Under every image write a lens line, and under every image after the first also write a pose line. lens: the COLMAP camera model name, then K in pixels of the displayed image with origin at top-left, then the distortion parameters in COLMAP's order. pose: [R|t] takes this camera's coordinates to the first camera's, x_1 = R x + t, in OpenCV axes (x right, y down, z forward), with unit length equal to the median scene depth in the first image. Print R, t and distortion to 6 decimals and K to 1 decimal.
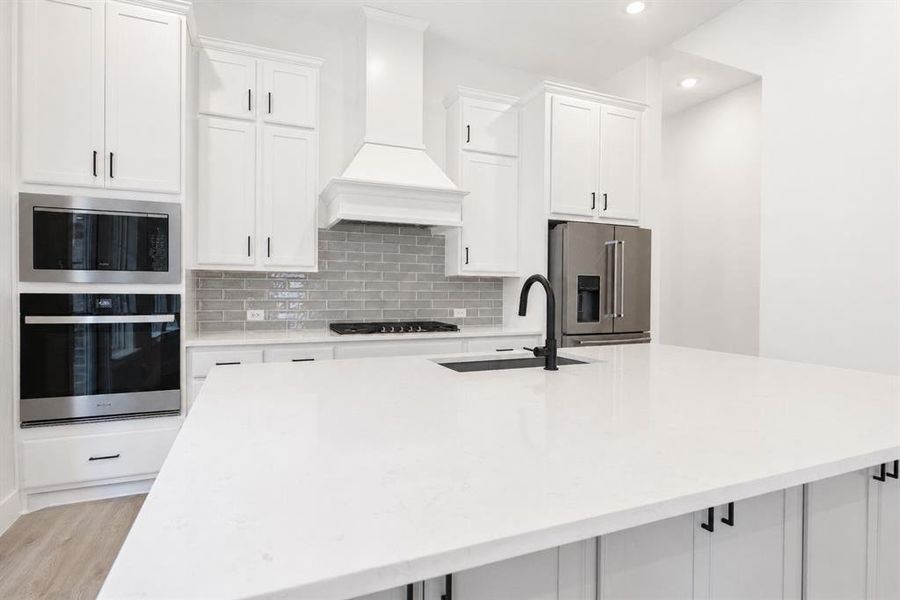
lens RADIAL K [[464.9, 0, 450.0], [0, 464.9, 300.0], [0, 0, 1]] dist [-0.000374, -0.000398]
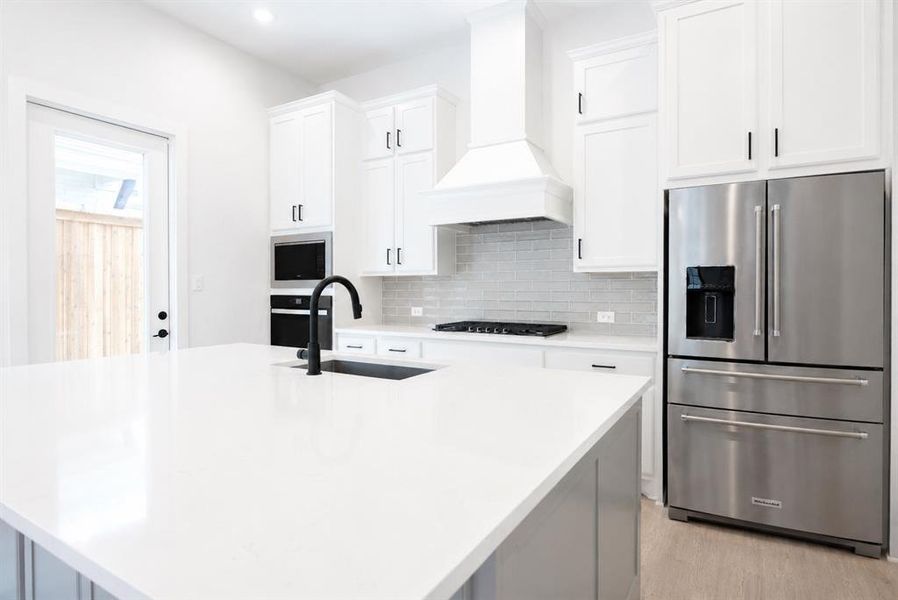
lens RADIAL K [[479.0, 0, 459.4], [0, 479.0, 292.0], [0, 0, 1]] dist [0.001125, -0.000429]
pose [[0.612166, -0.000981, -0.790729, 0.685928], [-0.002129, 0.999994, -0.002889, -0.015970], [0.790726, 0.003452, 0.612160, 0.345338]]
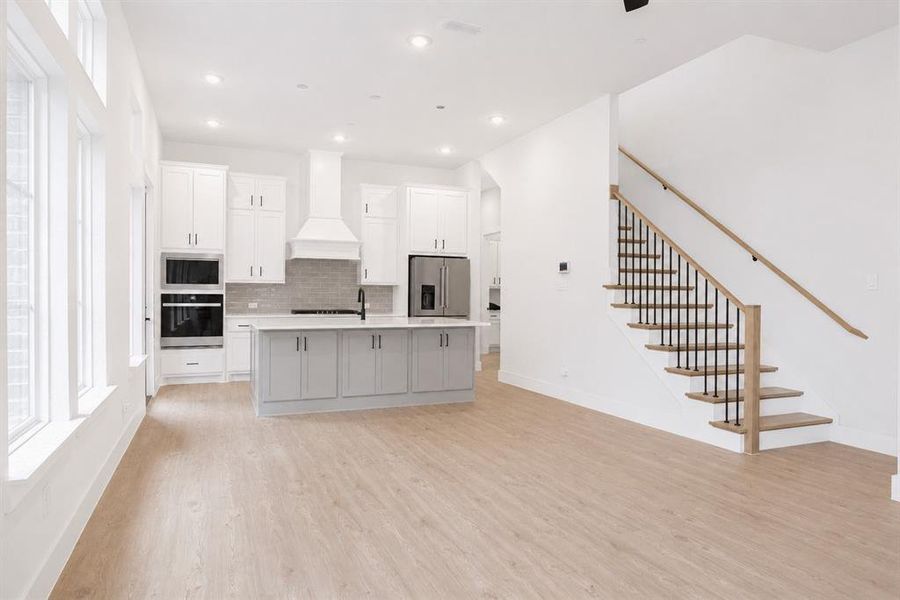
lens RADIAL K [[566.7, 0, 450.0], [0, 566.7, 300.0], [0, 0, 1]] dist [-0.001095, -0.000522]
pose [[0.999861, 0.002561, -0.016468, 0.474926], [-0.002651, 0.999982, -0.005446, 0.022892], [0.016454, 0.005489, 0.999850, -1.450675]]
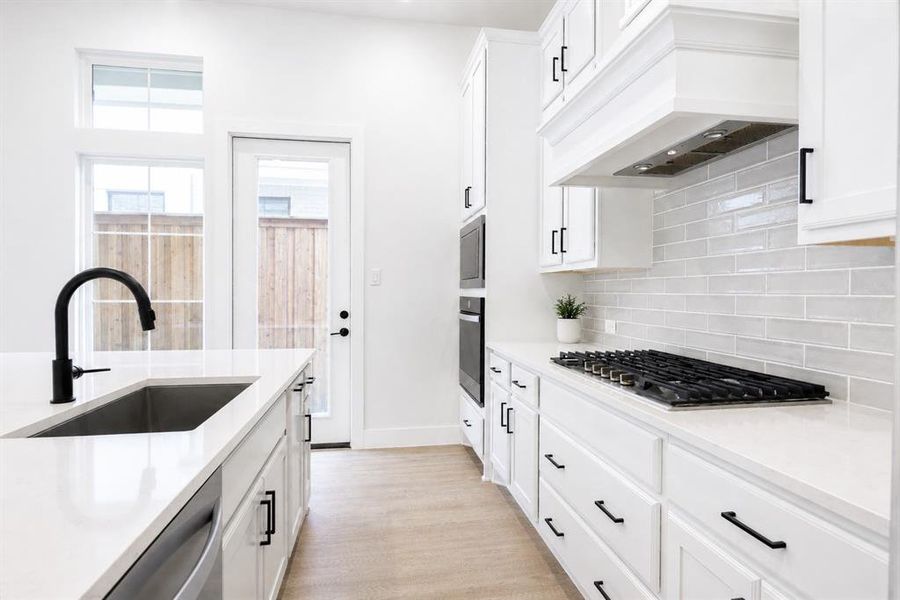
lens RADIAL K [[480.1, 0, 460.4], [0, 480.1, 292.0], [0, 0, 1]] dist [0.001125, -0.000429]
pose [[-0.230081, -0.003934, -0.973163, 0.447946], [-0.013573, 0.999908, -0.000833, -0.020443], [0.973077, 0.013017, -0.230113, 1.016218]]
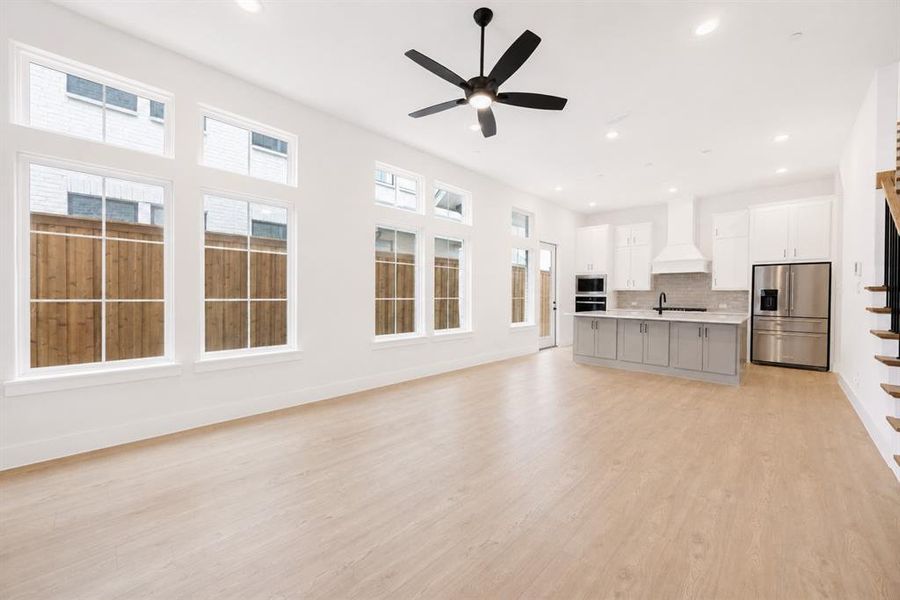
lens RADIAL K [[338.8, 0, 450.0], [0, 338.8, 300.0], [0, 0, 1]] dist [0.000189, -0.000148]
pose [[0.361809, 0.012082, -0.932174, 1.391930], [-0.020023, 0.999786, 0.005187, 0.021153], [0.932037, 0.016788, 0.361974, -1.101414]]
